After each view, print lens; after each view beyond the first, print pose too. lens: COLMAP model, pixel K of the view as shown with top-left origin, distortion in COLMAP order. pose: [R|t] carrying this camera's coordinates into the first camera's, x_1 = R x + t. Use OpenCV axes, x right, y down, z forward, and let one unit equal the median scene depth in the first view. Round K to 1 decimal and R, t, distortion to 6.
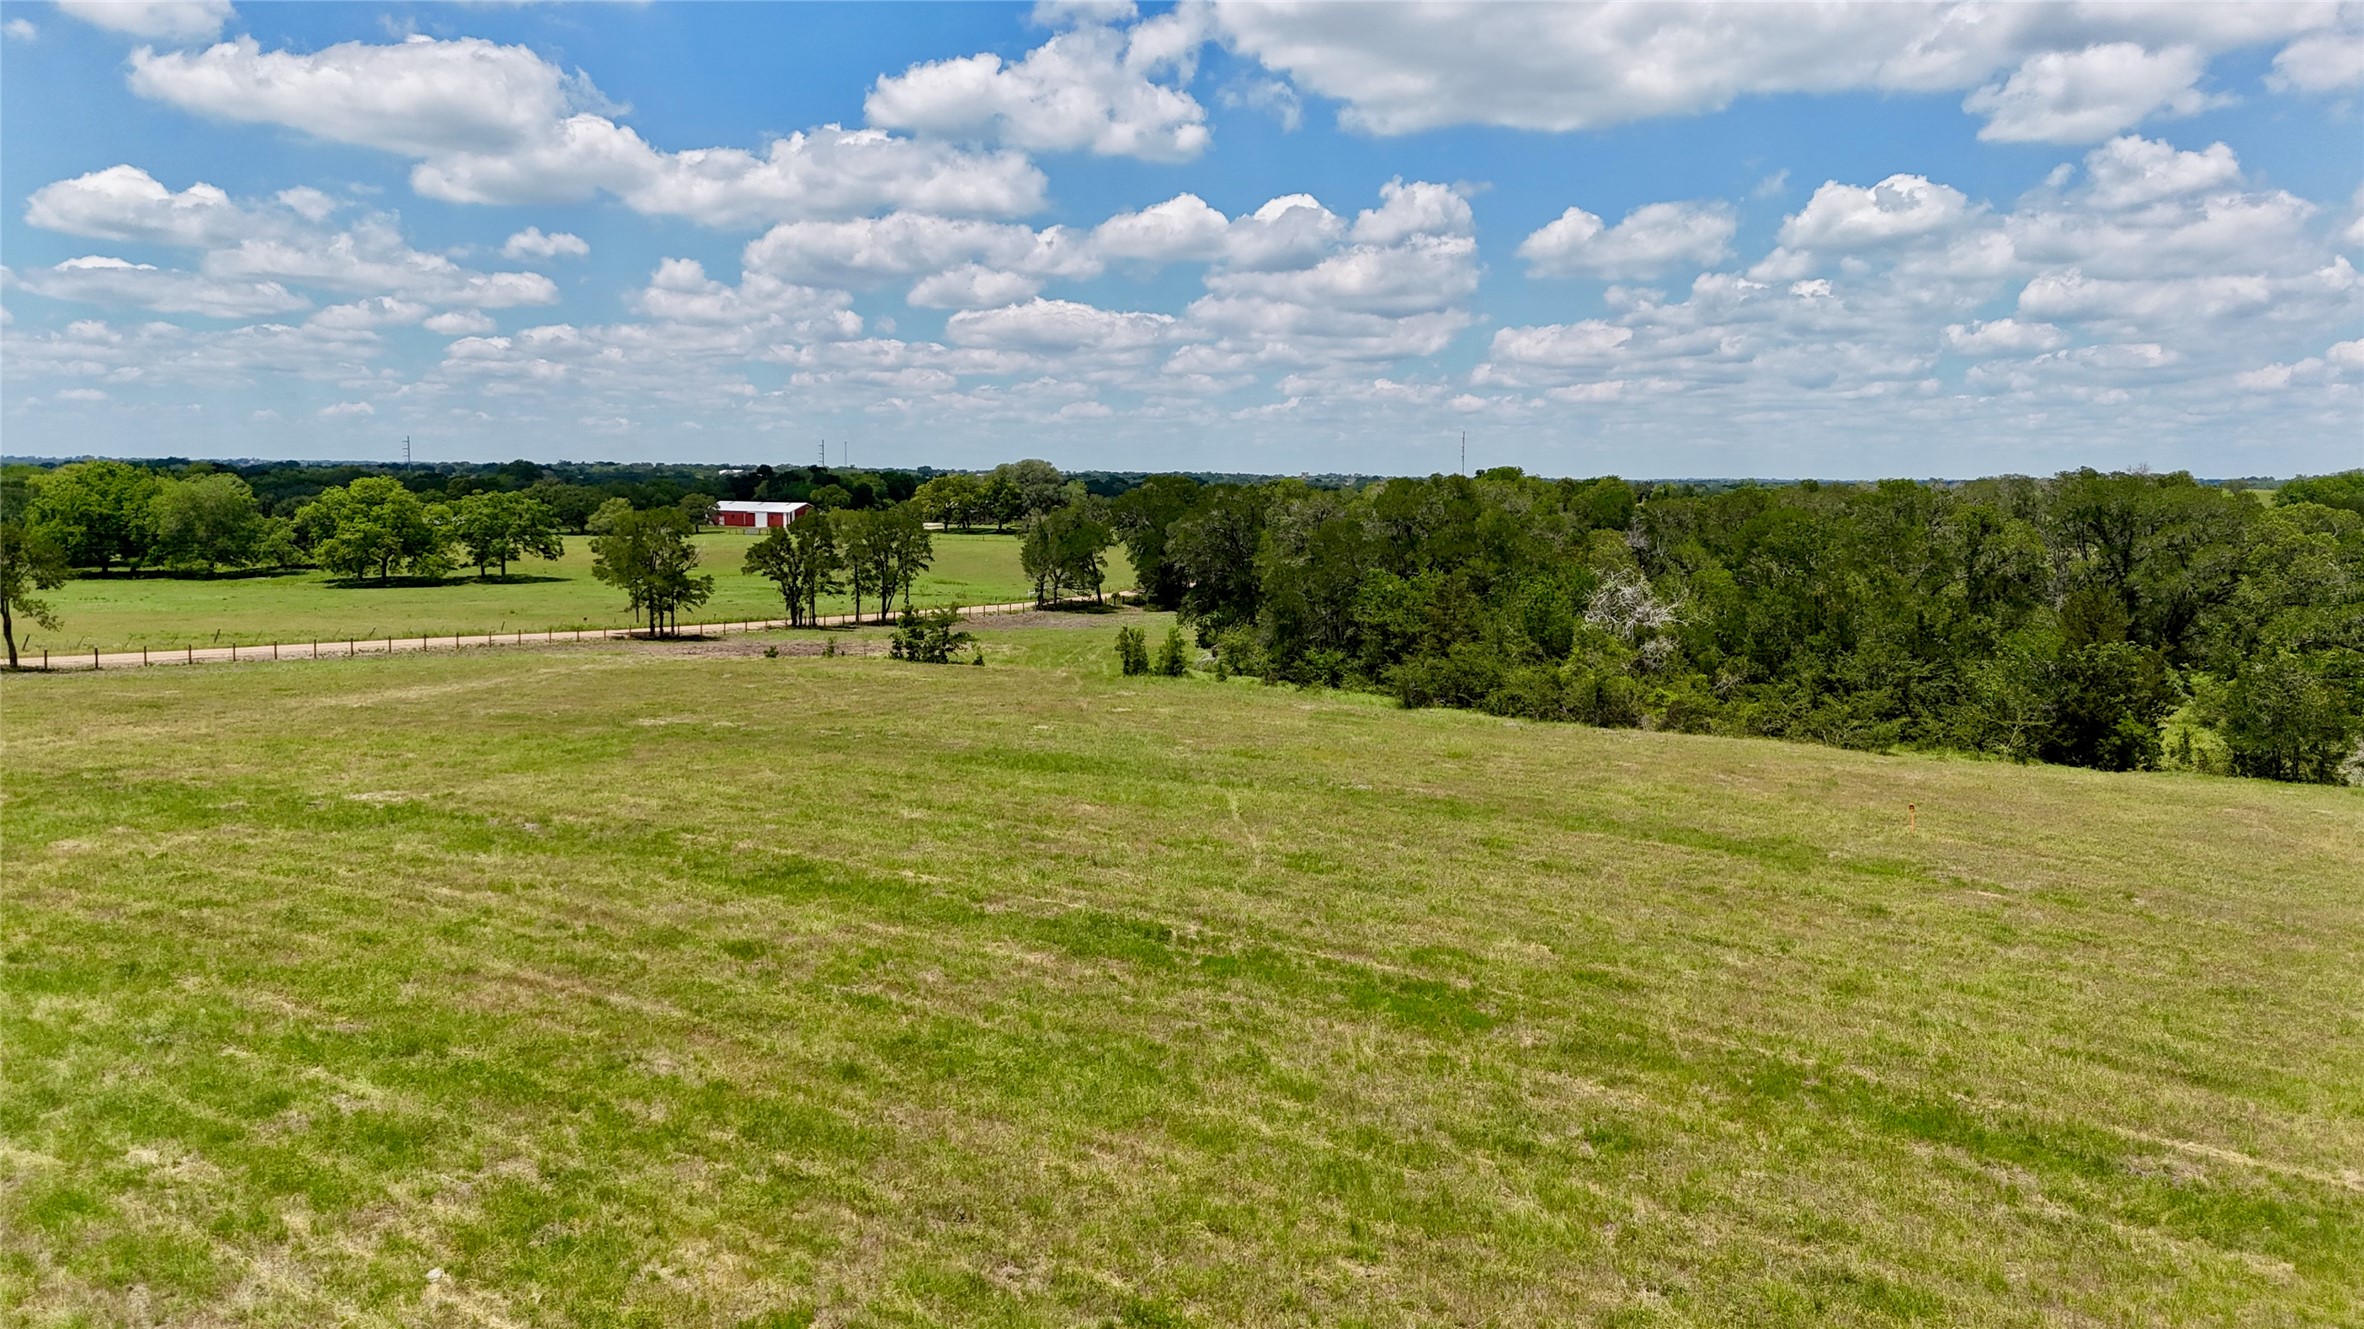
lens RADIAL K [[1710.7, 0, 1169.1], [0, 1710.7, 663.0], [0, 0, 1]] dist [0.045200, -0.037081]
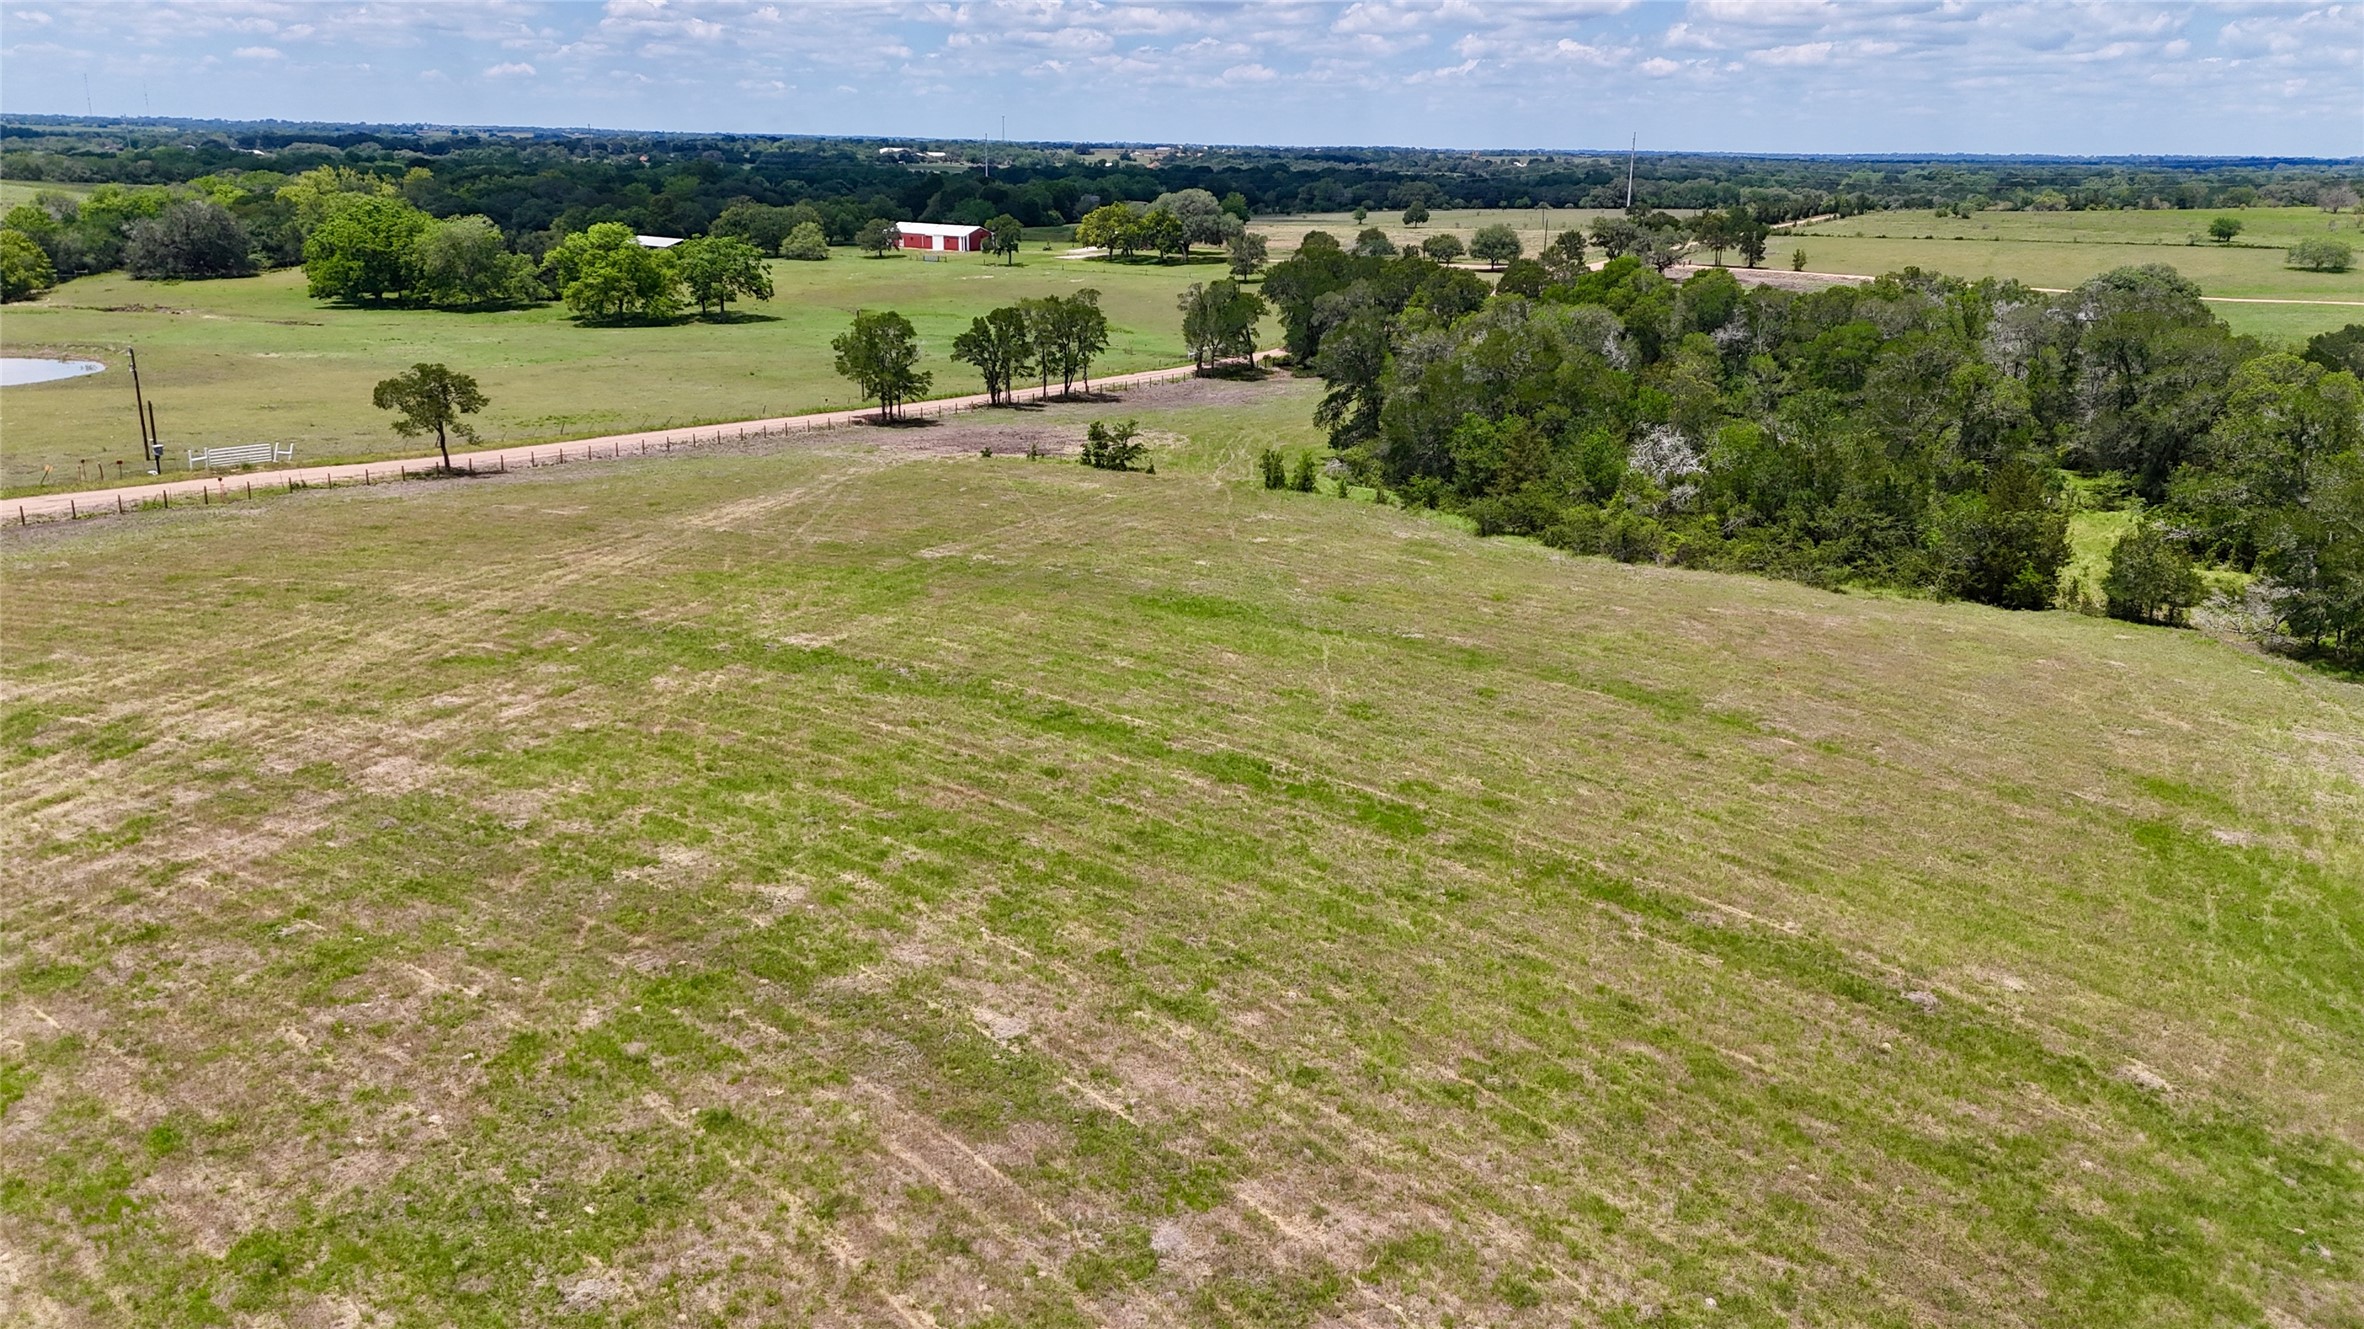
lens RADIAL K [[1710.7, 0, 1177.8], [0, 1710.7, 678.2], [0, 0, 1]] dist [0.045200, -0.037081]
pose [[0.996157, 0.036273, -0.079716, 0.013908], [-0.020191, 0.980798, 0.193977, -0.094525], [0.085221, -0.191623, 0.977762, -0.257597]]
